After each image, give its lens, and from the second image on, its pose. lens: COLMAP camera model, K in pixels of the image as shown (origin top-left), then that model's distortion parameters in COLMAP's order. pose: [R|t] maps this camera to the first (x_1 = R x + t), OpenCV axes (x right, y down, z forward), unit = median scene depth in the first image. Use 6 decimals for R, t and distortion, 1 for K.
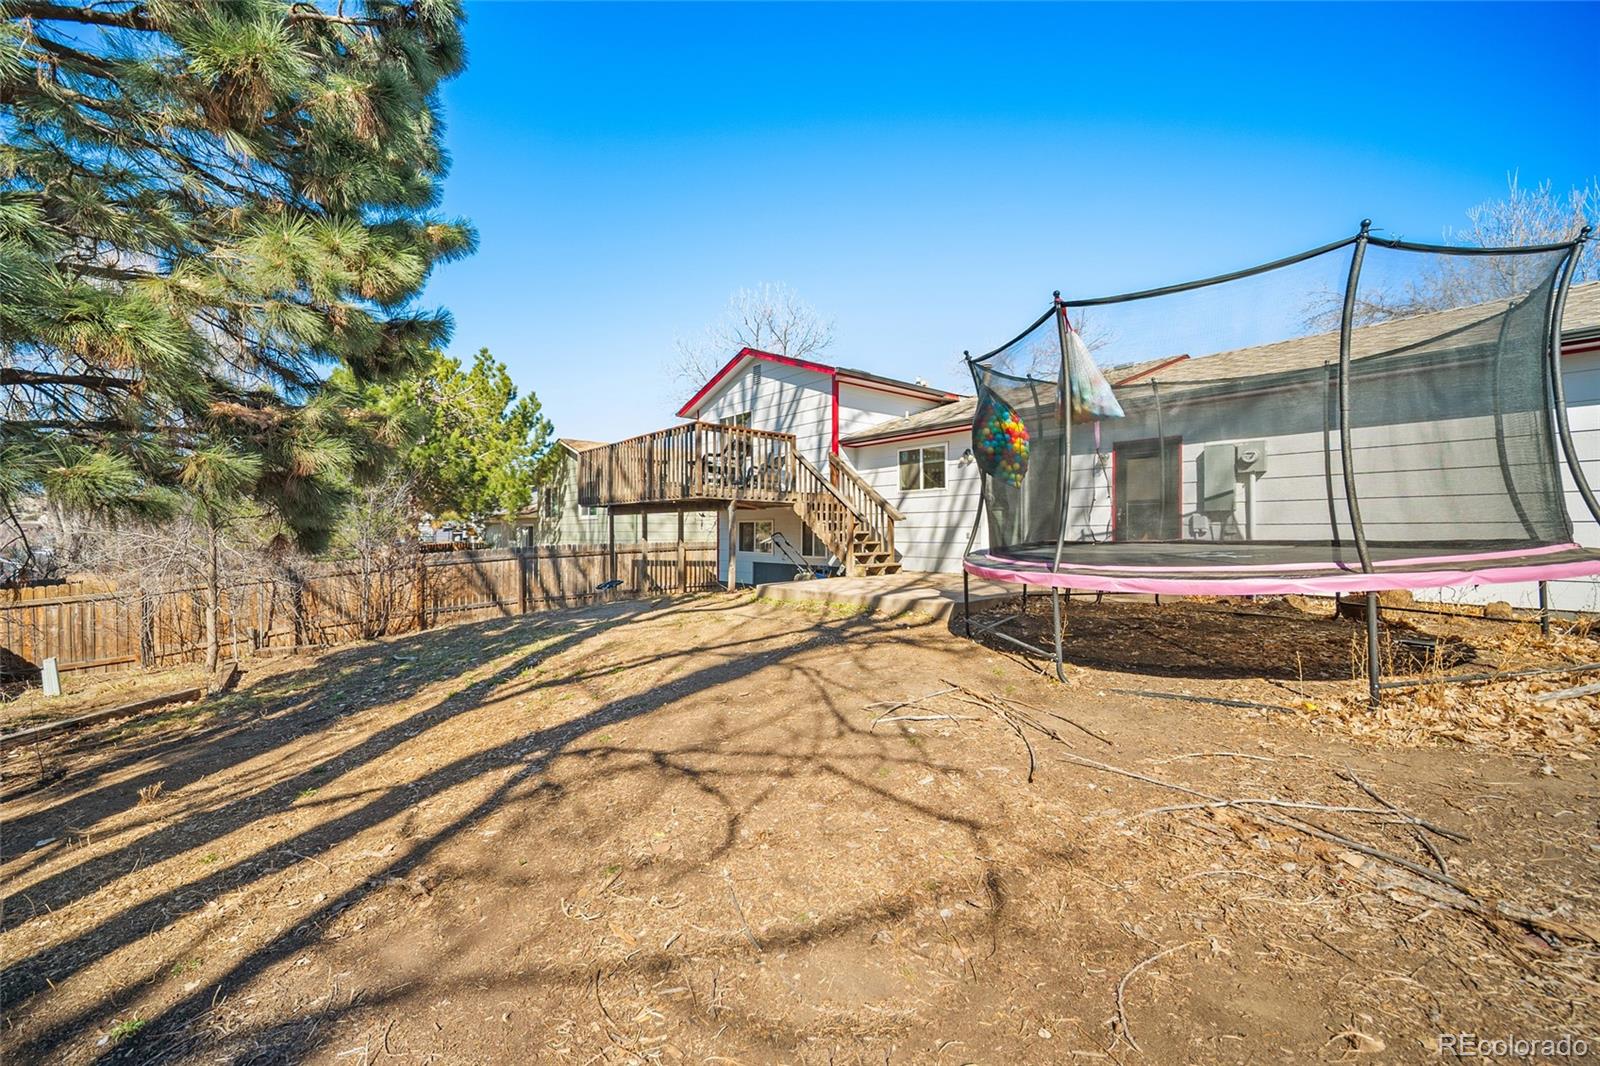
lens RADIAL K [[637.4, 0, 802.8], [0, 637.4, 528.4], [0, 0, 1]] dist [0.000646, 0.001043]
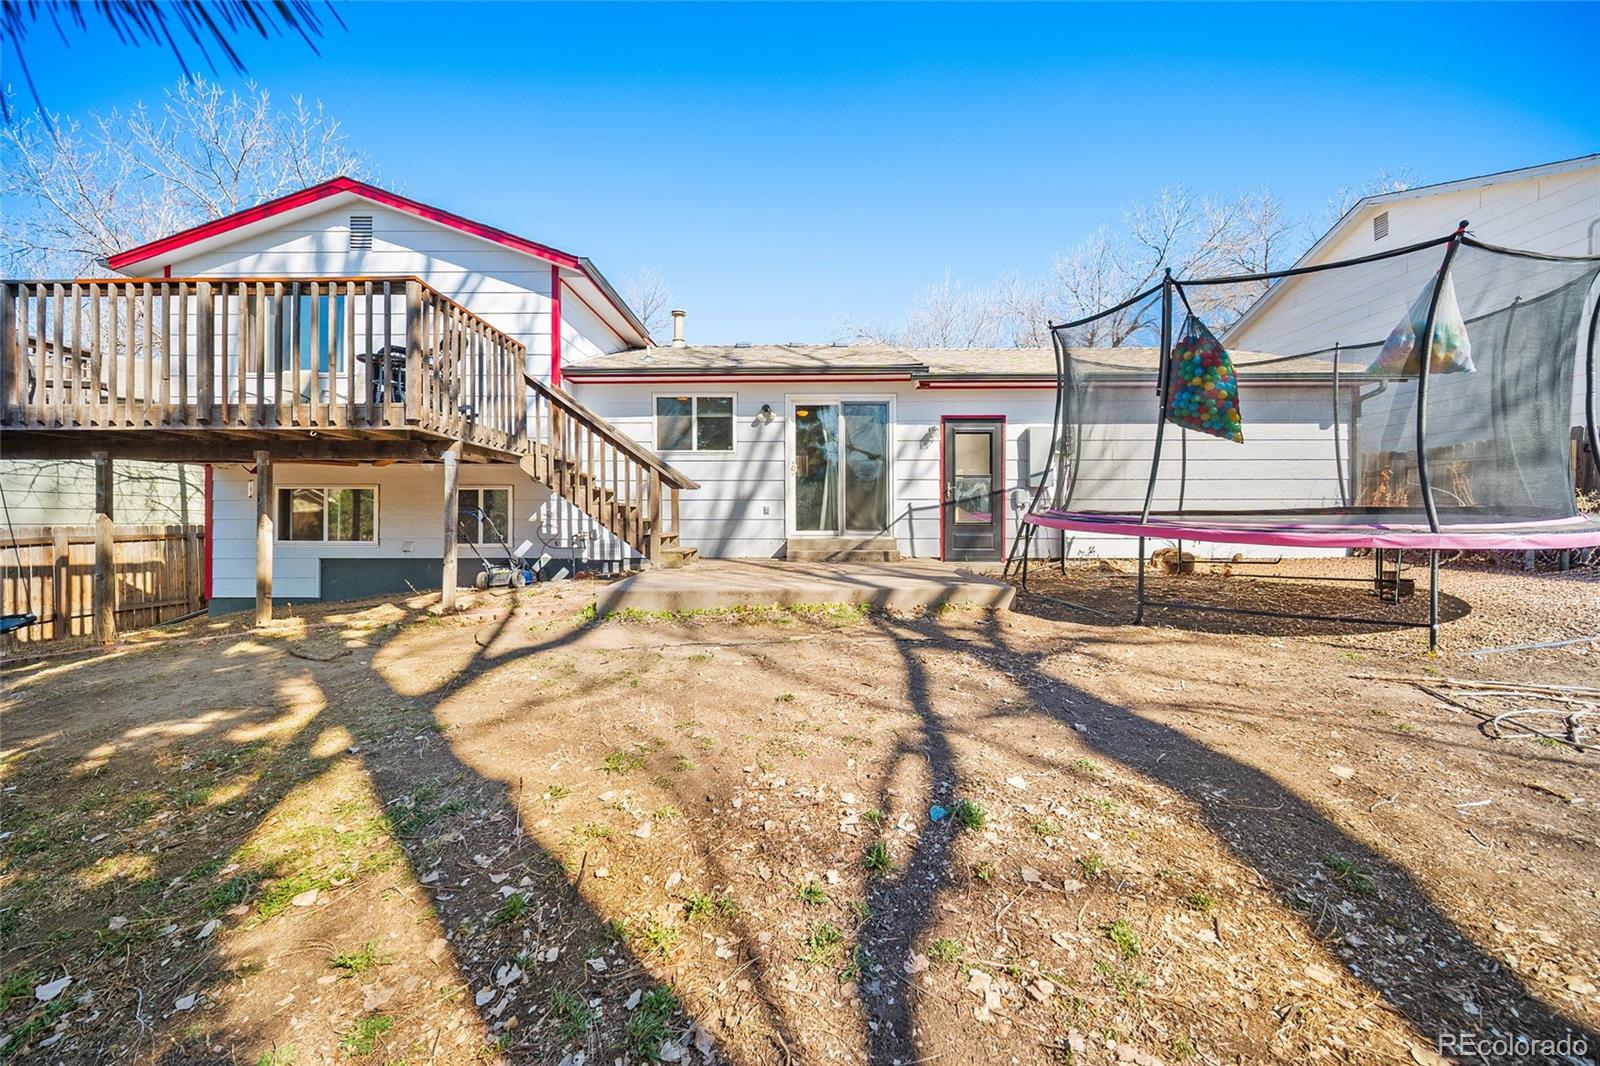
lens RADIAL K [[640.8, 0, 802.8], [0, 640.8, 497.5], [0, 0, 1]] dist [-0.003305, 0.000965]
pose [[0.646069, 0.021941, 0.762963, -0.322484], [-0.005377, 0.999693, -0.024196, 0.013774], [-0.763260, 0.011530, 0.645989, 0.417226]]
